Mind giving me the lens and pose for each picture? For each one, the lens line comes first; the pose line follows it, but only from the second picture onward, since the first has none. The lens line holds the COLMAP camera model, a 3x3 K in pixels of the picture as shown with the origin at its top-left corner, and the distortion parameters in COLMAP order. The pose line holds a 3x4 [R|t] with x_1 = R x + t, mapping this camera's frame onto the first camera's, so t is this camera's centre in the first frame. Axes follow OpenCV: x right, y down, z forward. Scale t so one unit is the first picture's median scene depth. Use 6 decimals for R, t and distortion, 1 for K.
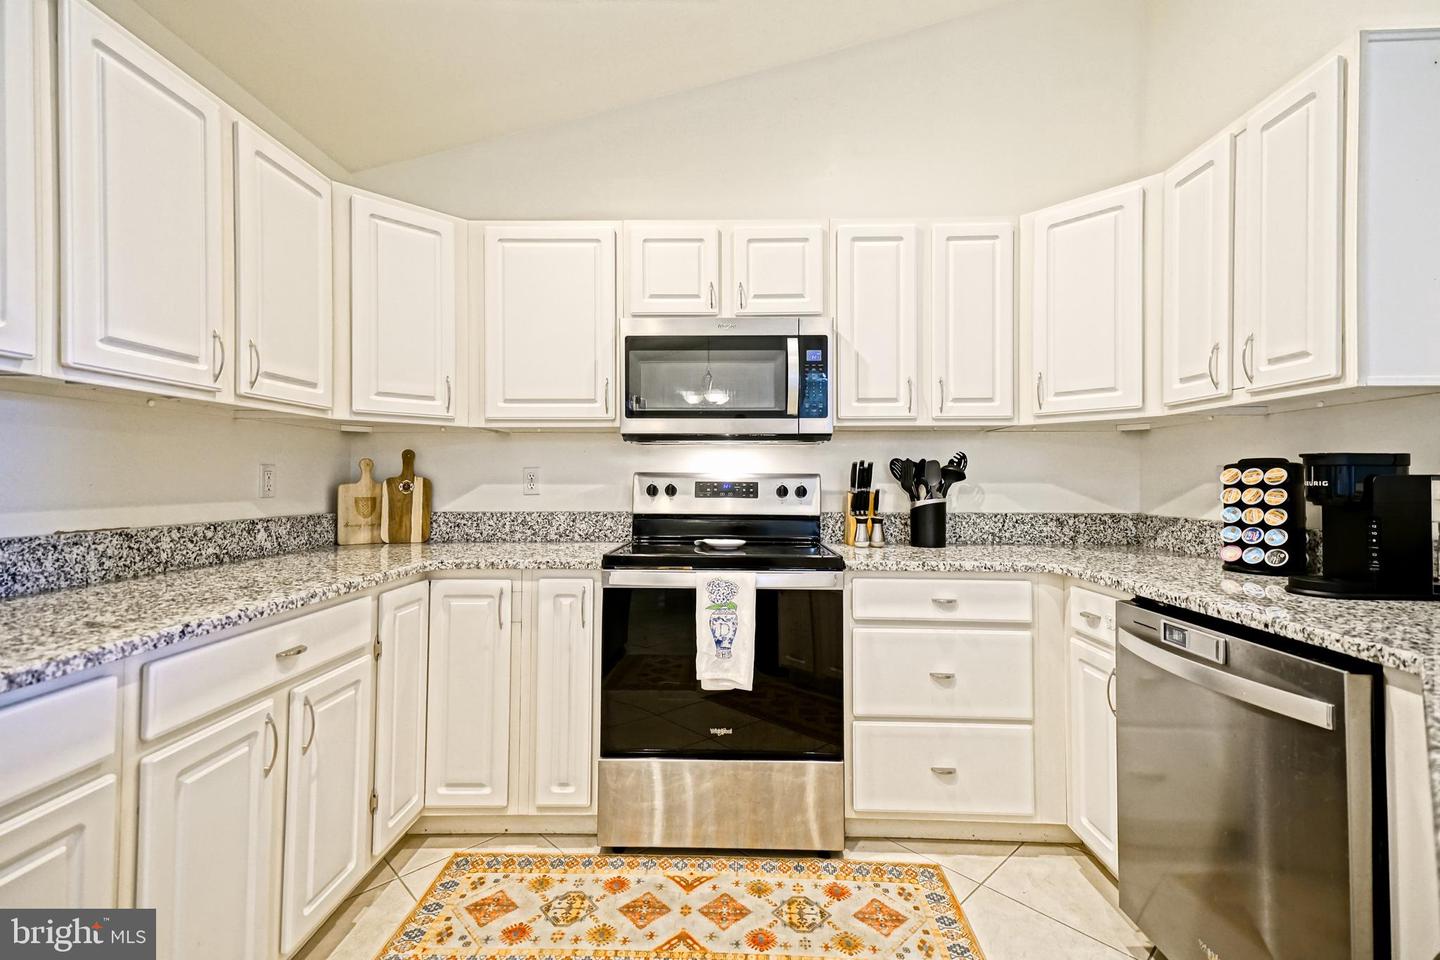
lens RADIAL K [[634.5, 0, 722.0], [0, 634.5, 468.5], [0, 0, 1]] dist [0.040618, -0.000235]
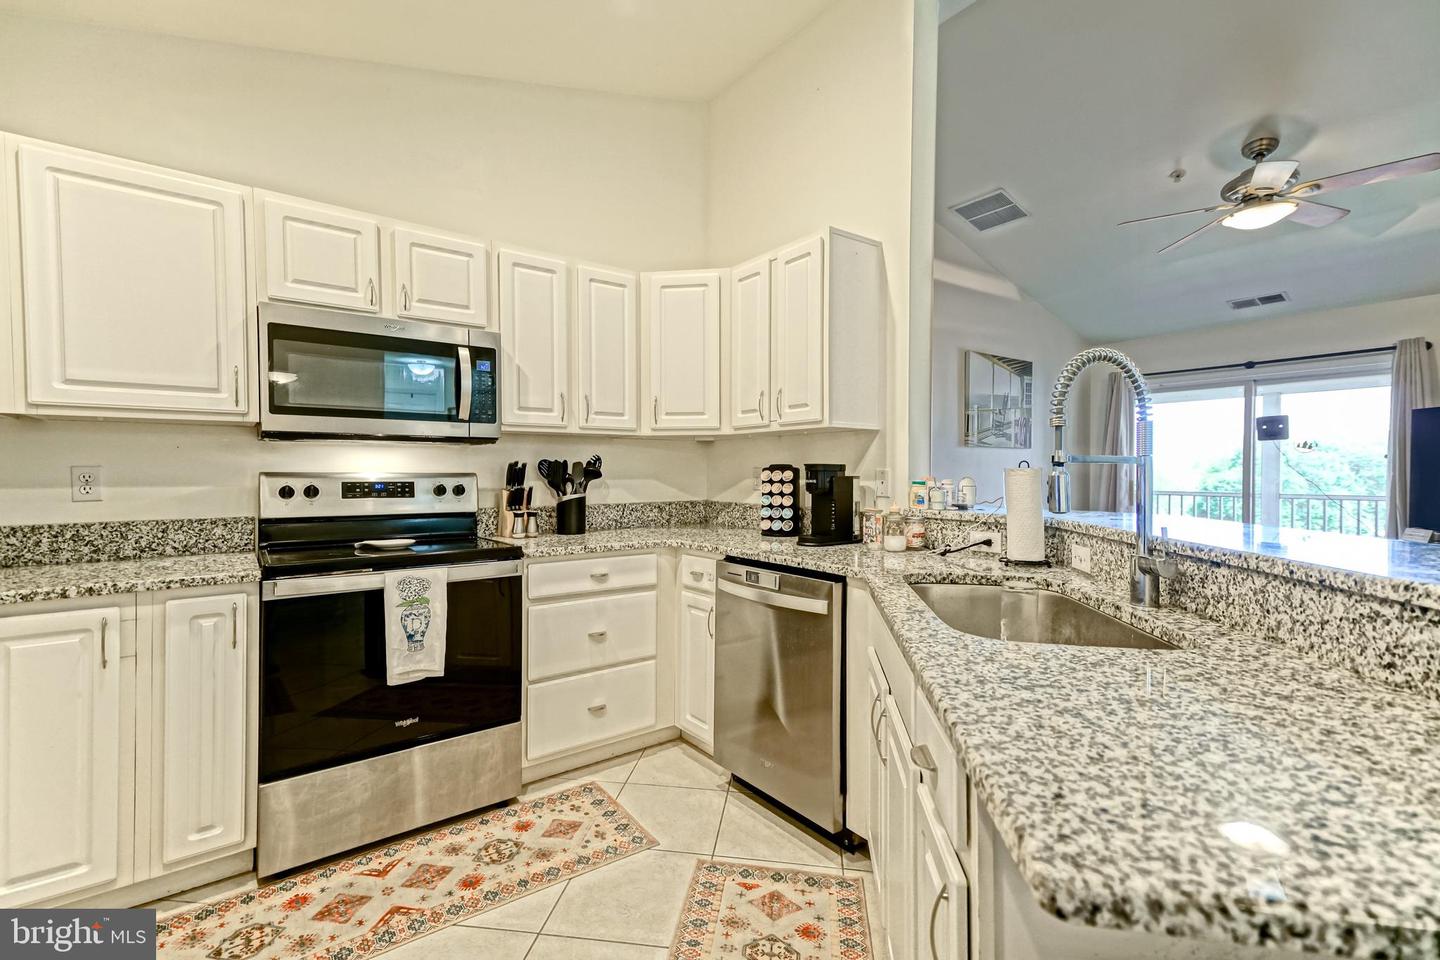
lens RADIAL K [[637.5, 0, 708.4], [0, 637.5, 473.9], [0, 0, 1]] dist [0.034244, -0.000421]
pose [[0.794822, -0.004882, 0.606823, -0.217825], [-0.009729, 0.999737, 0.020785, -0.018814], [-0.606765, -0.022424, 0.794565, -0.113567]]
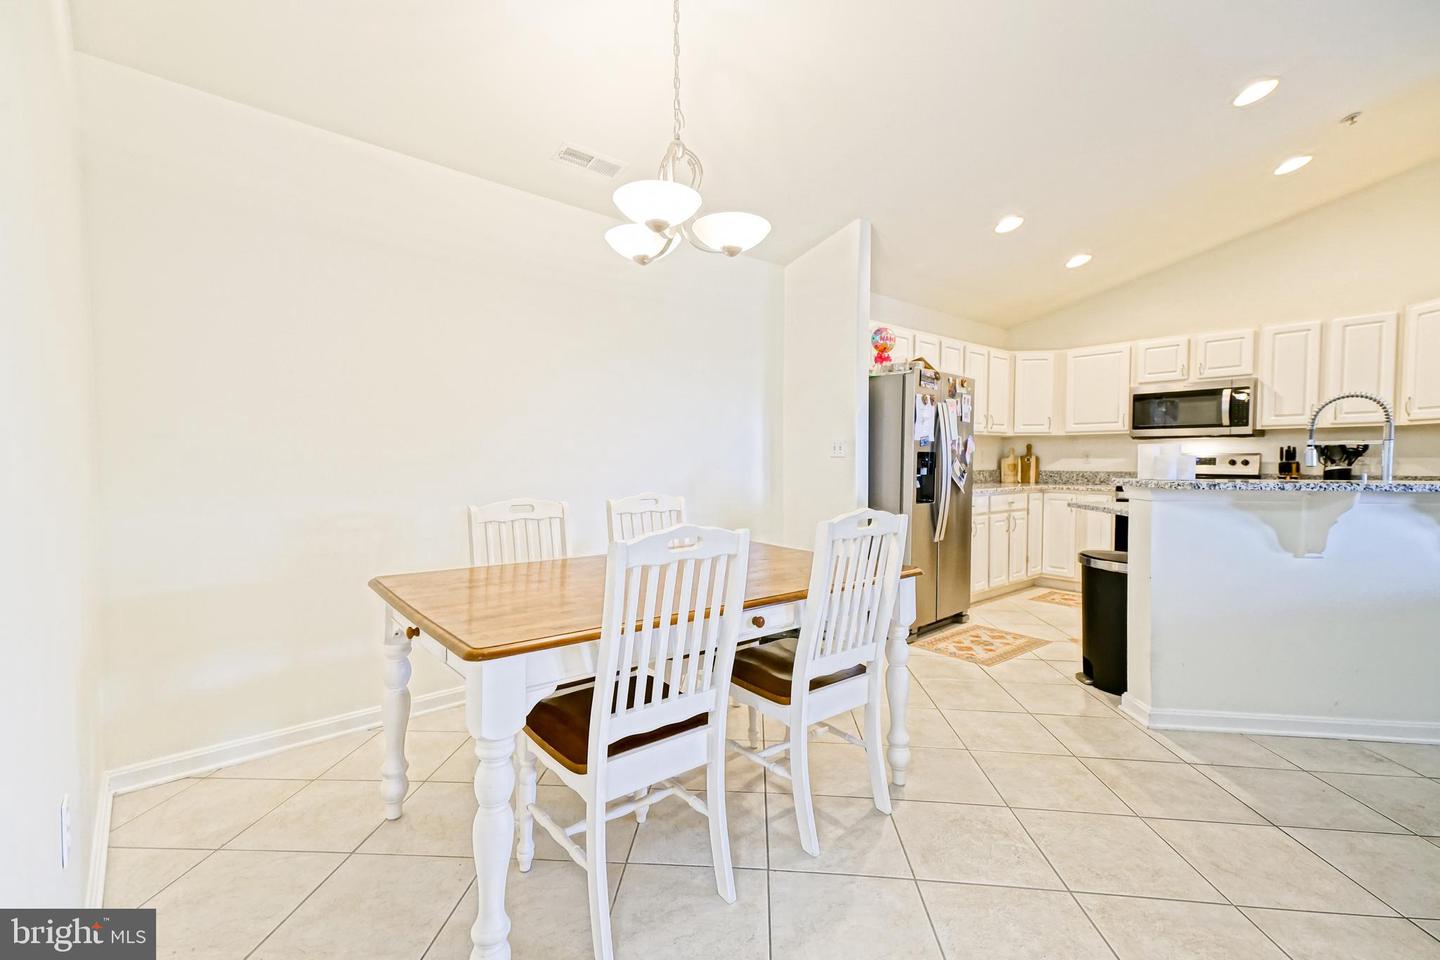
lens RADIAL K [[619.7, 0, 702.7], [0, 619.7, 478.3], [0, 0, 1]] dist [0.022602, -0.000266]
pose [[0.650477, 0.025484, -0.759099, 0.572297], [0.013540, 0.998889, 0.045137, -0.027059], [0.759406, -0.039639, 0.649409, -1.693012]]
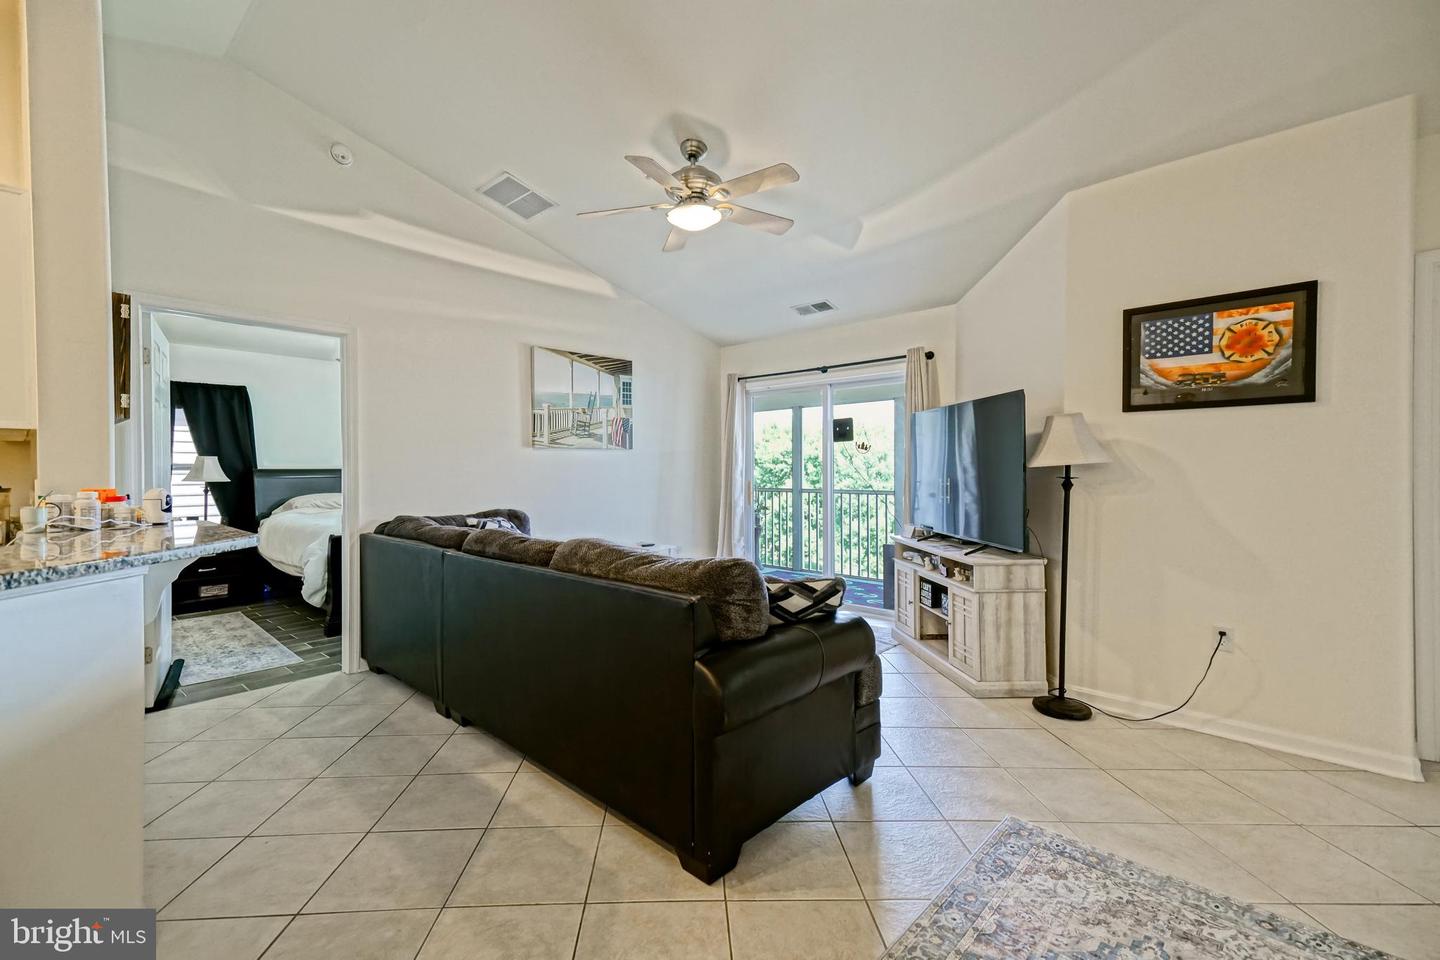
lens RADIAL K [[638.9, 0, 664.2], [0, 638.9, 473.0], [0, 0, 1]] dist [0.026258, -0.000573]
pose [[0.694991, -0.011275, 0.718930, 0.656278], [-0.003673, 0.999808, 0.019231, -0.037331], [-0.719010, -0.016006, 0.694816, -0.683545]]
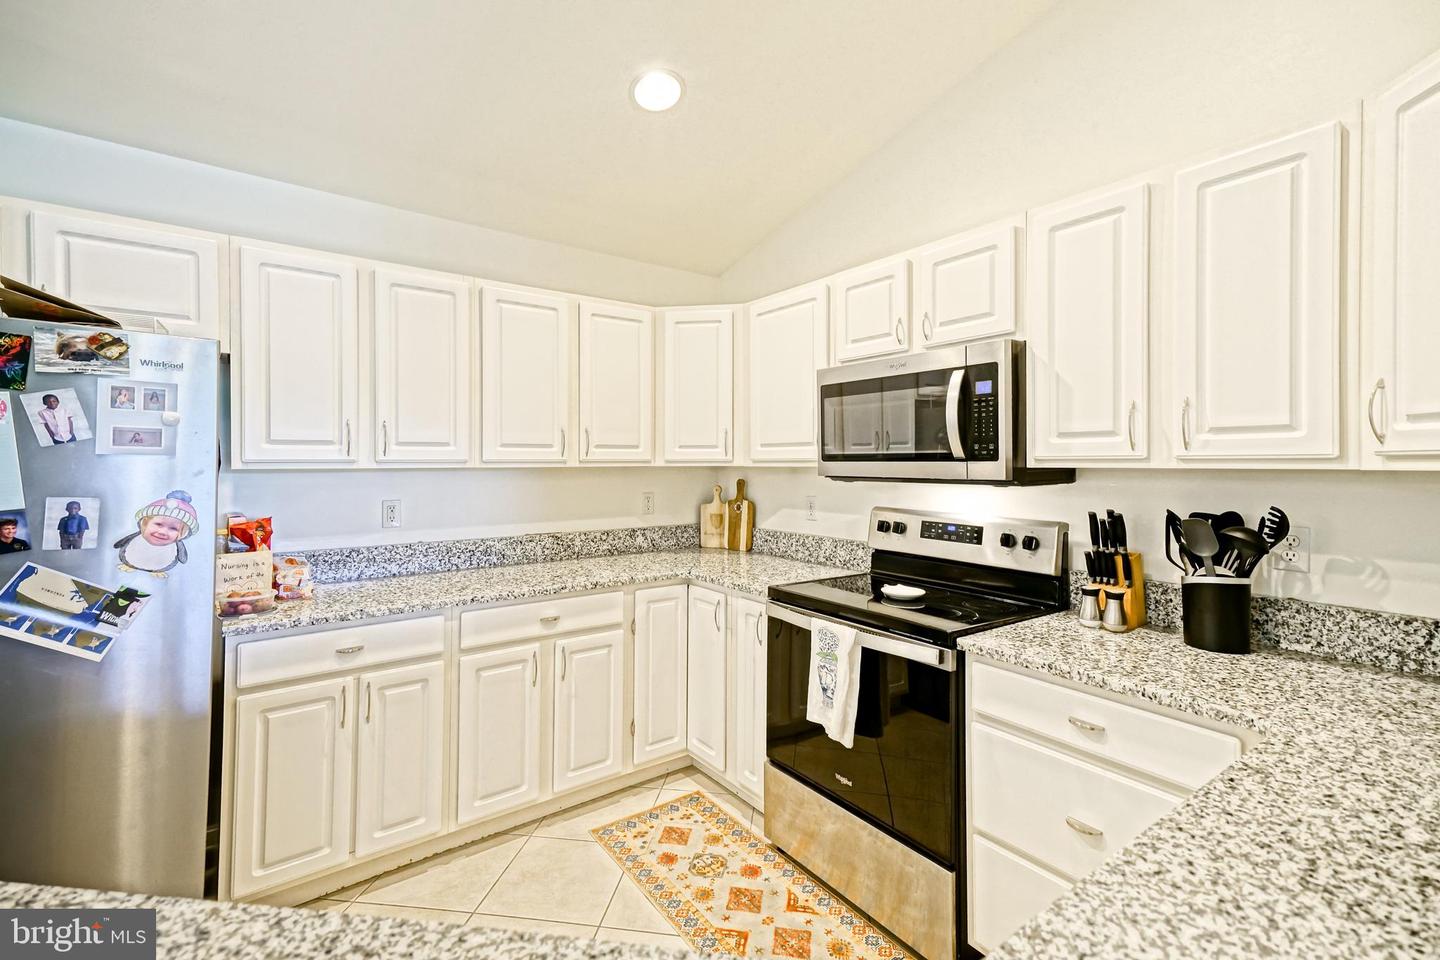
lens RADIAL K [[637.3, 0, 715.7], [0, 637.3, 454.1], [0, 0, 1]] dist [0.035977, -0.000493]
pose [[0.608379, -0.010035, -0.793584, 0.605564], [0.014151, 0.999898, -0.001795, -0.092698], [0.793521, -0.010138, 0.608459, 0.197050]]
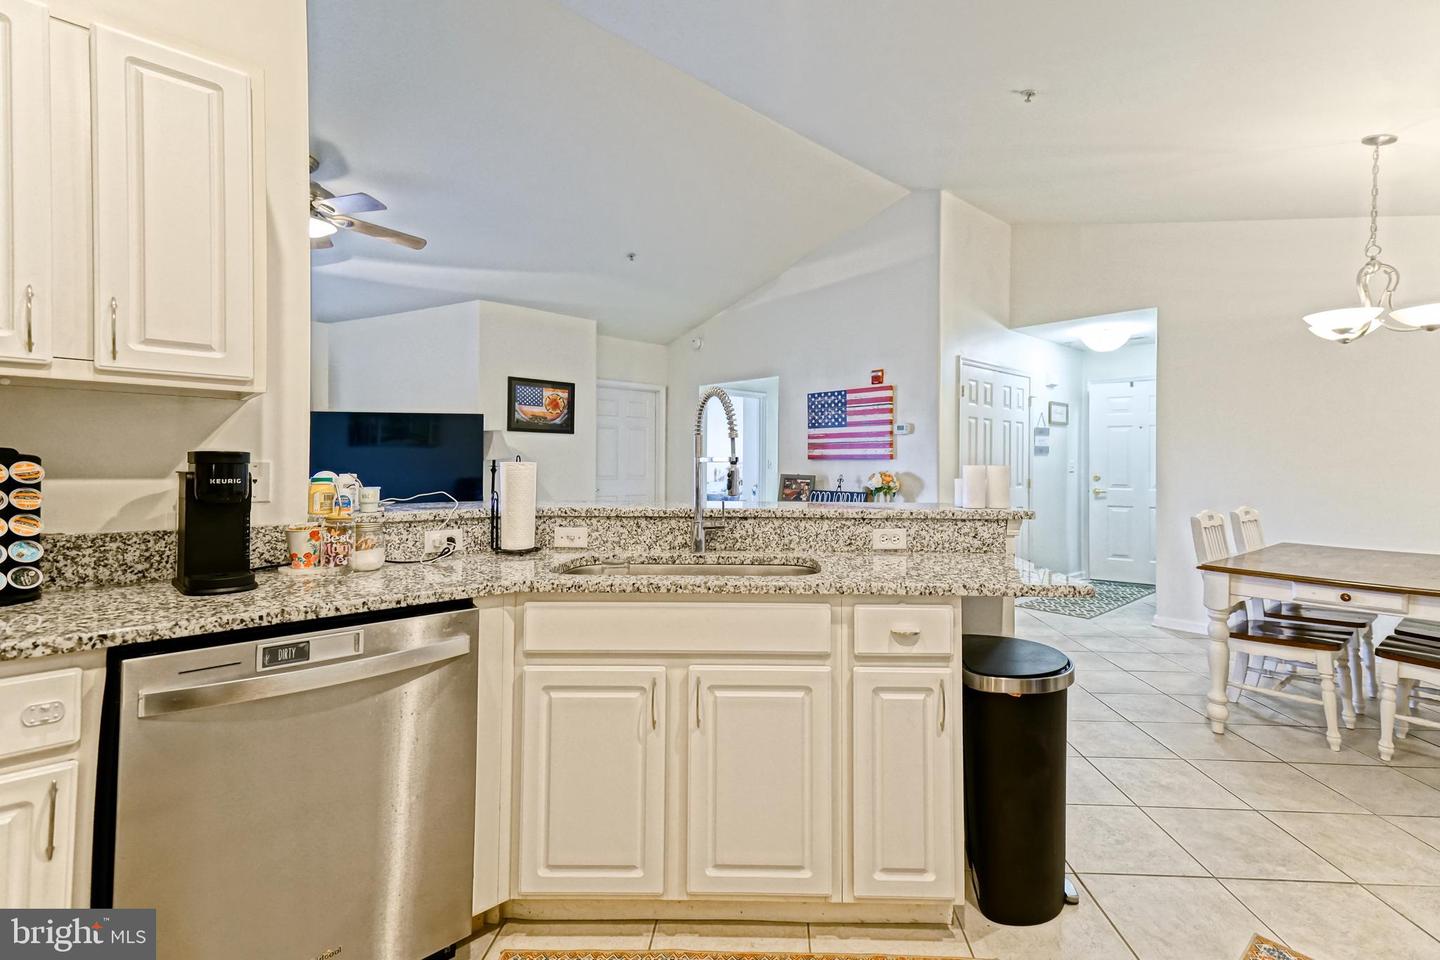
lens RADIAL K [[637.5, 0, 754.3], [0, 637.5, 457.8], [0, 0, 1]] dist [0.000600, 0.000157]
pose [[-0.696396, -0.003290, 0.717650, -0.254578], [-0.024896, 0.999498, -0.019576, -0.009259], [-0.717226, -0.031500, -0.696128, 0.760305]]
